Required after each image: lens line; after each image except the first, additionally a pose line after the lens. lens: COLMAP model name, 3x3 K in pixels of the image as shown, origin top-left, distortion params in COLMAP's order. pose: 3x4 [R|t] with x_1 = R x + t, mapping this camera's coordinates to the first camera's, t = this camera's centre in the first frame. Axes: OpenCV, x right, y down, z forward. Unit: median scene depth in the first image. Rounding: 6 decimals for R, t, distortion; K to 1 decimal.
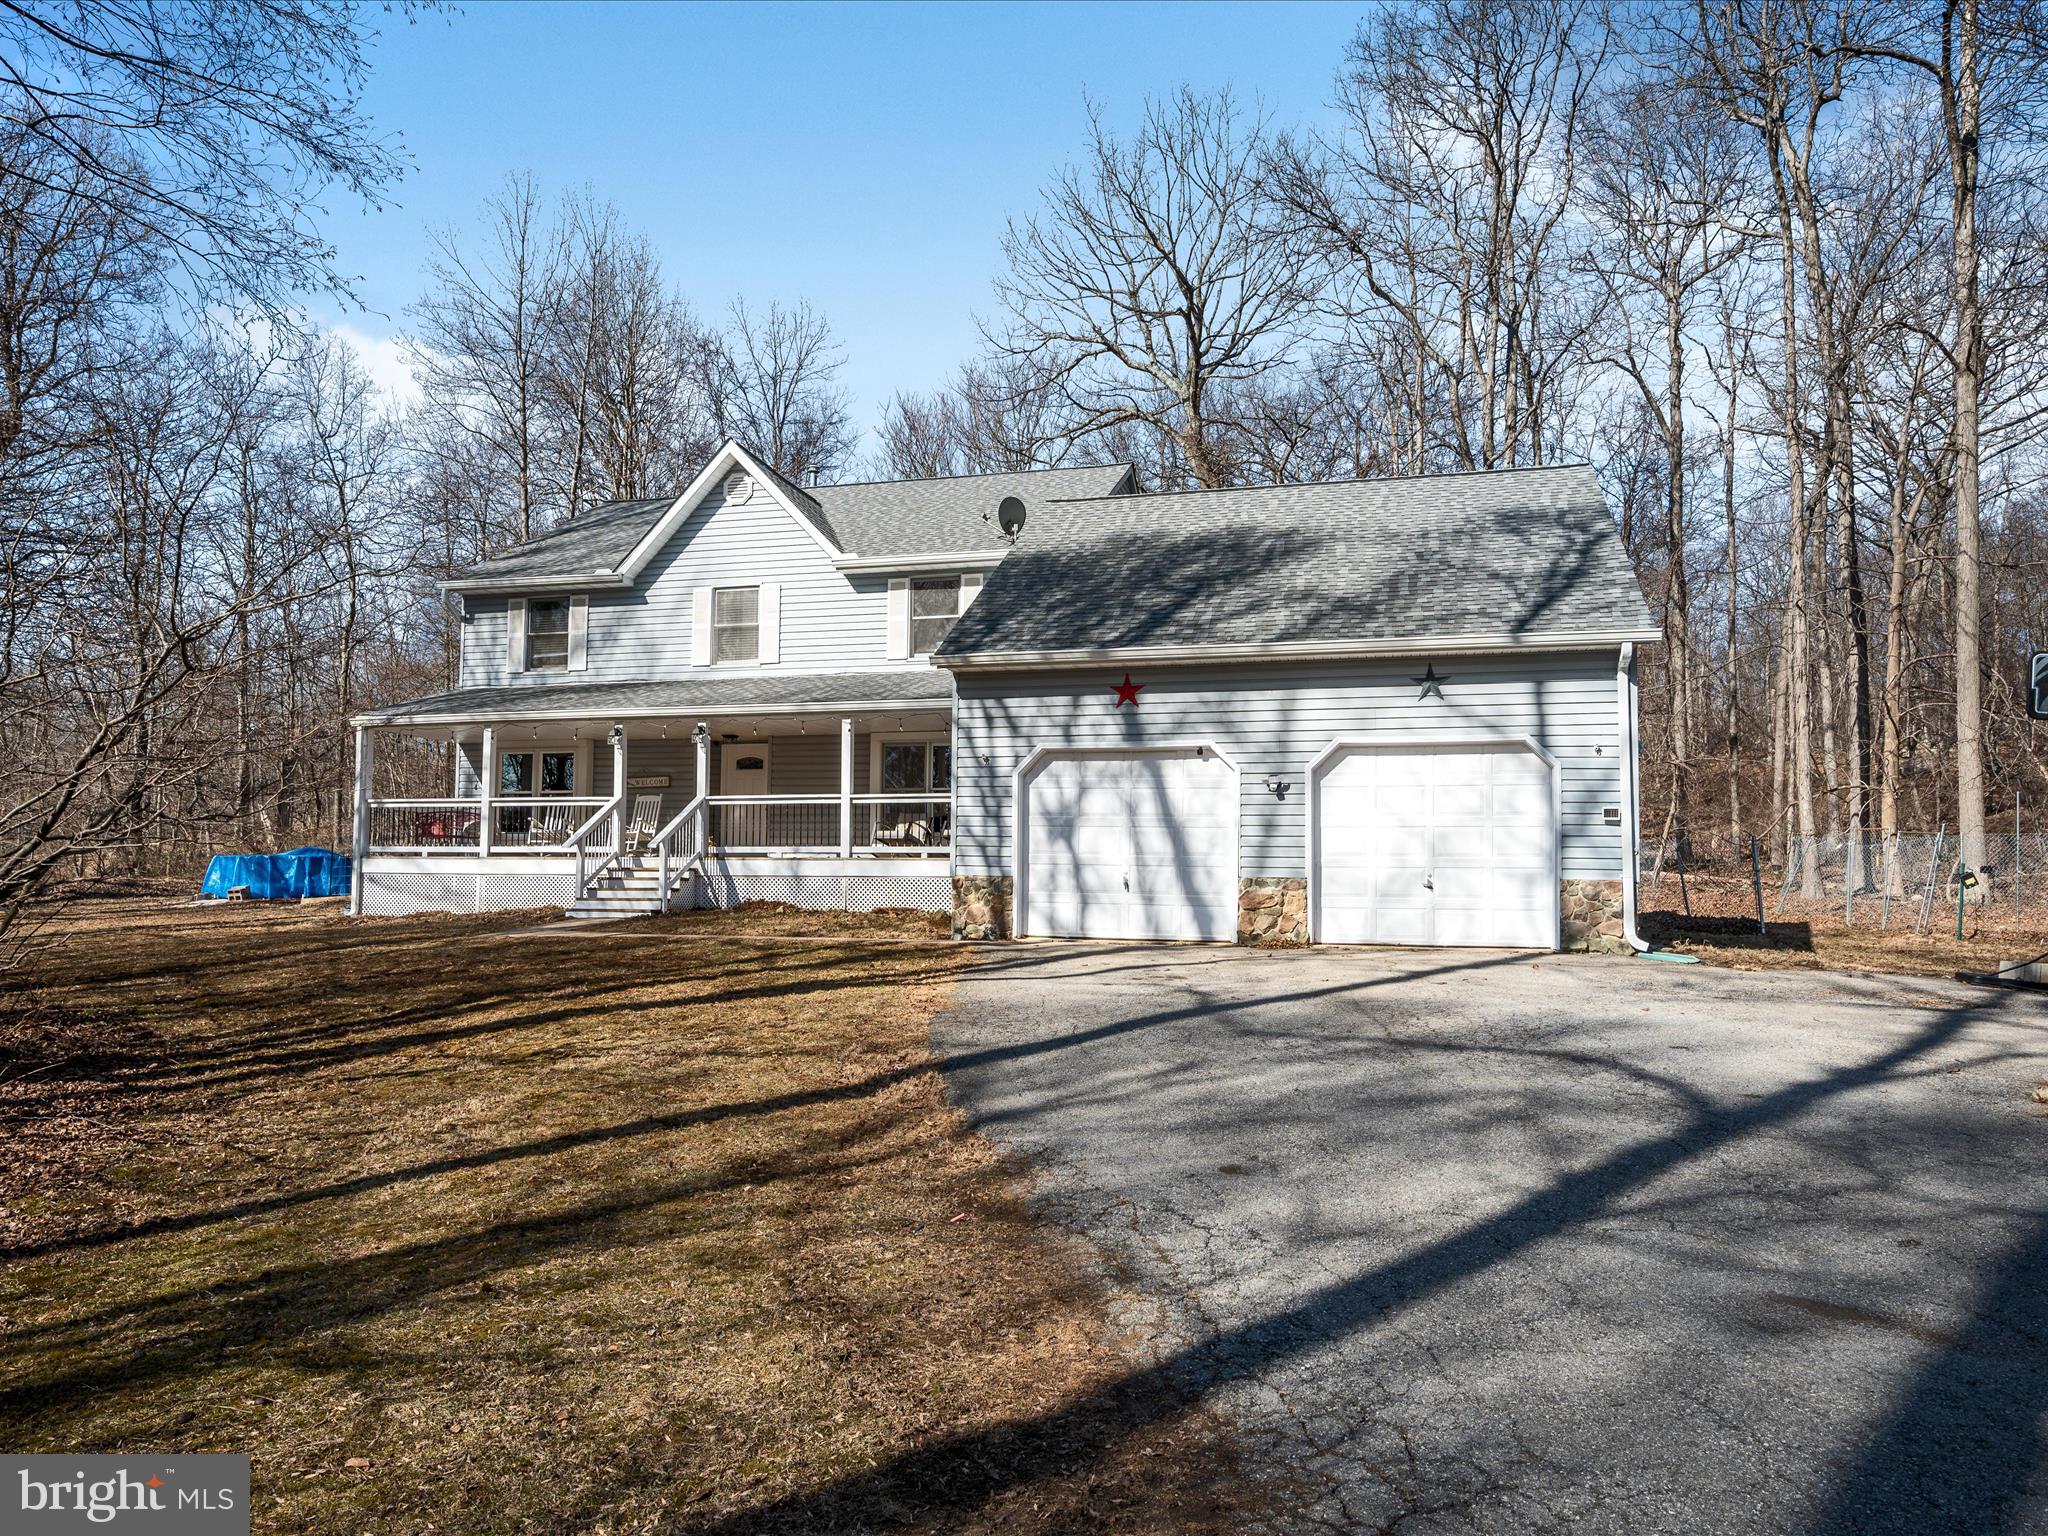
lens RADIAL K [[1397.3, 0, 1045.4], [0, 1397.3, 811.1], [0, 0, 1]] dist [-0.002493, 0.000464]
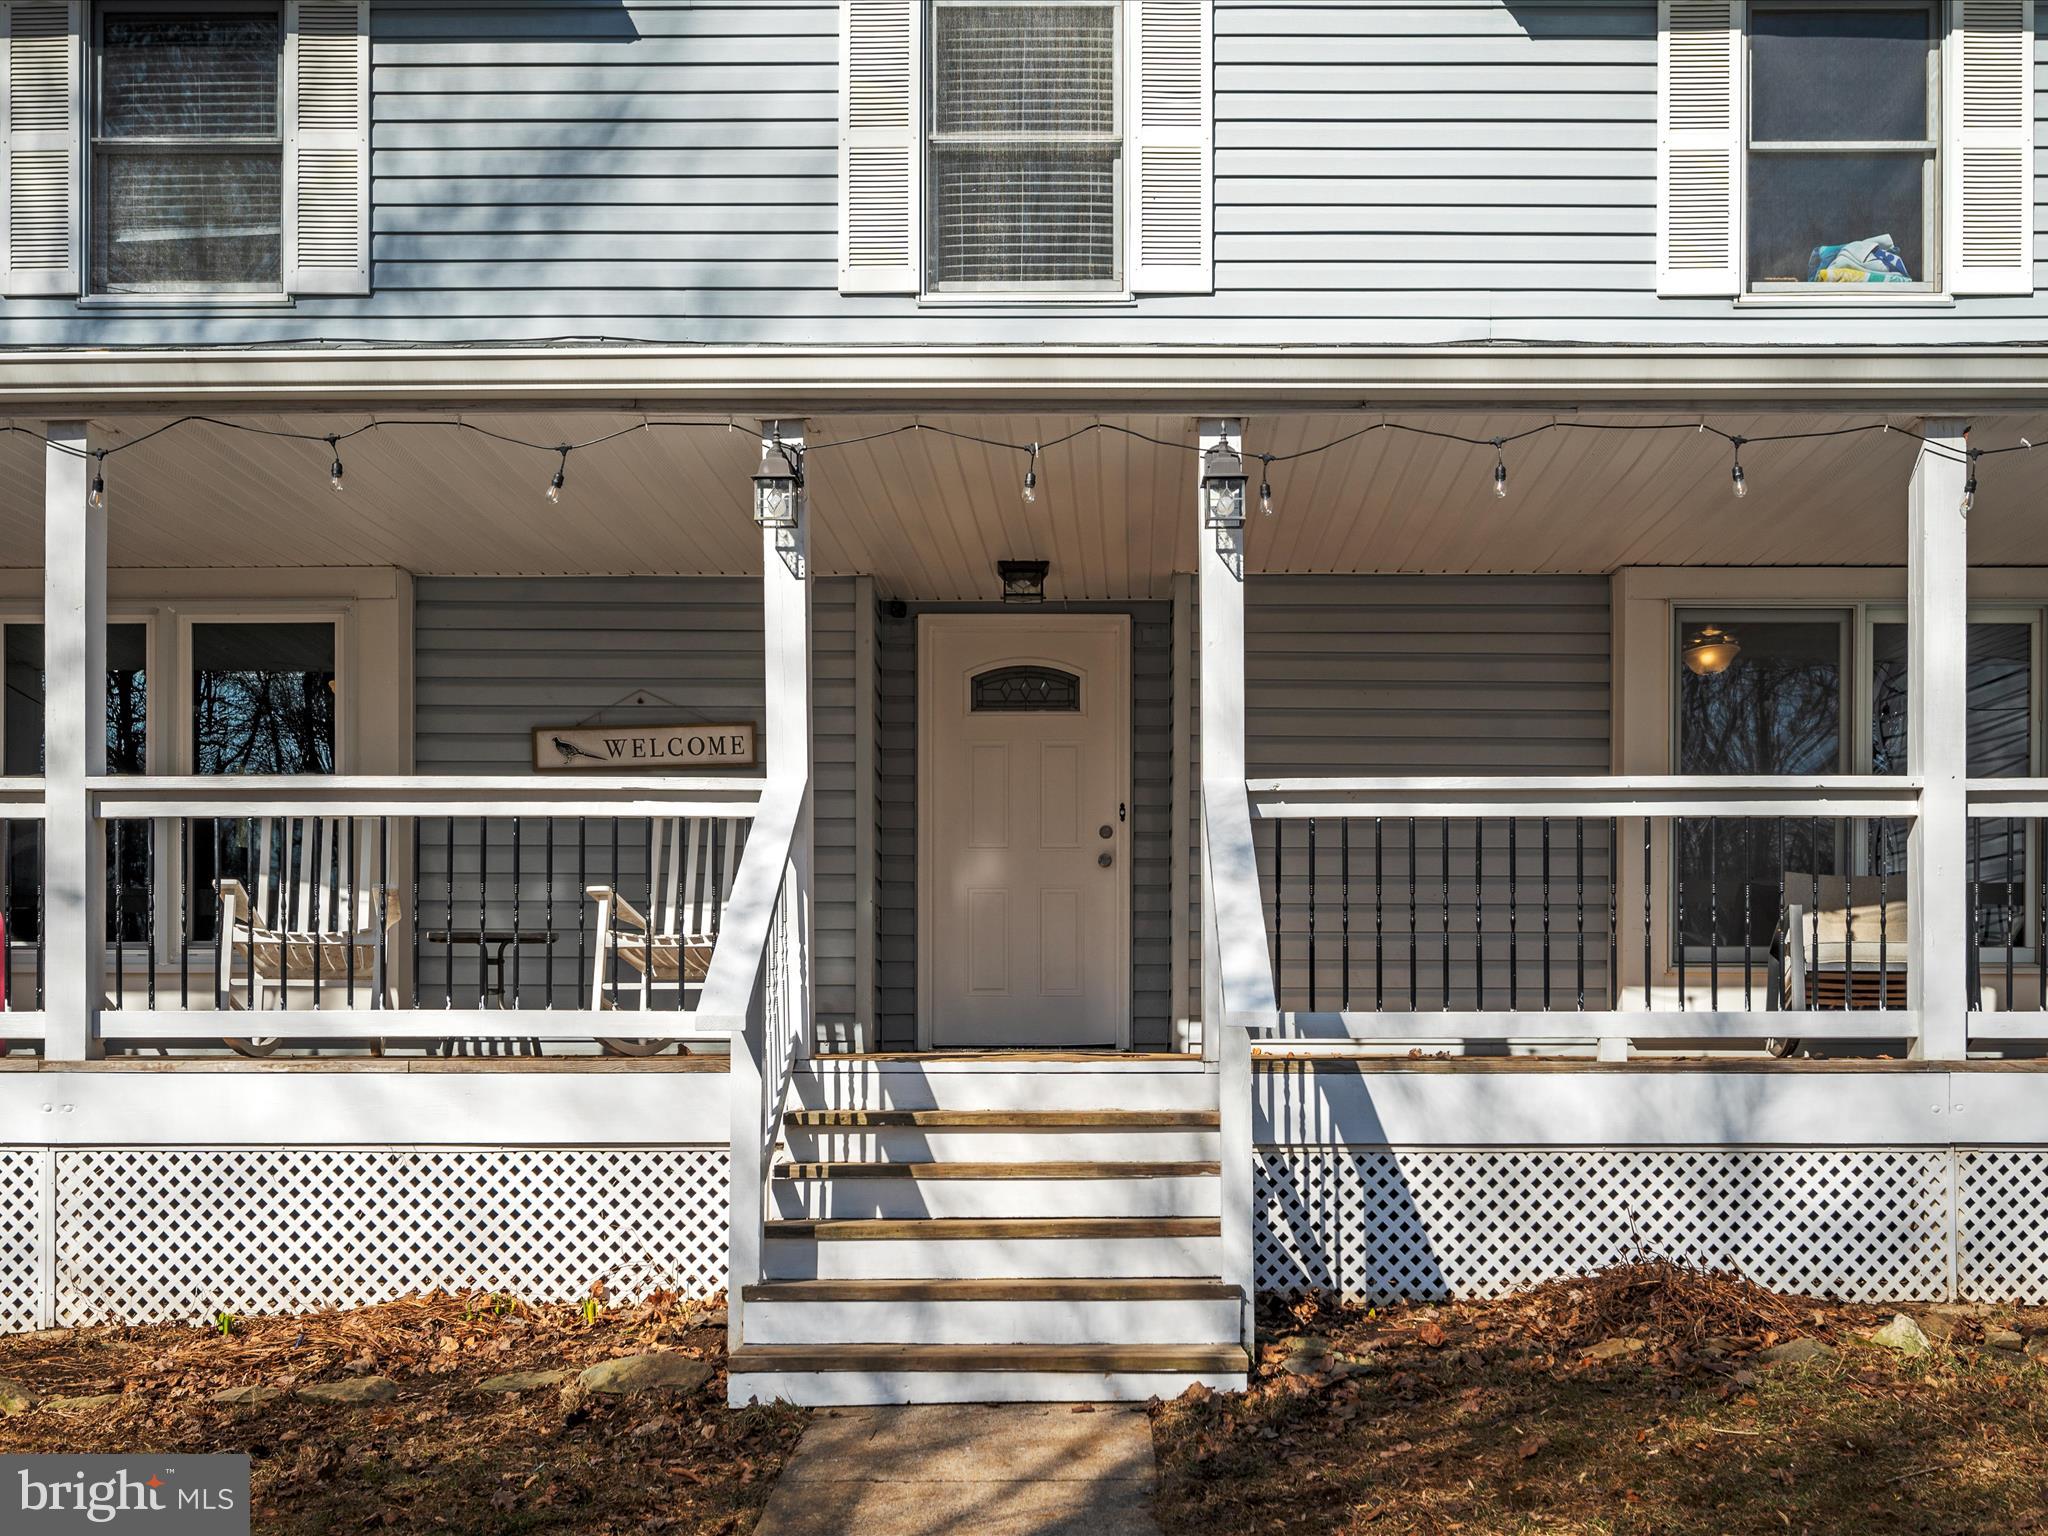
lens RADIAL K [[2098.1, 0, 1024.1], [0, 2098.1, 1033.4], [0, 0, 1]] dist [-0.001207, -0.003892]
pose [[0.966433, -0.007507, 0.256809, -0.364103], [-0.007212, 0.998386, 0.056328, 0.010711], [-0.256817, -0.056290, 0.964819, 0.699759]]
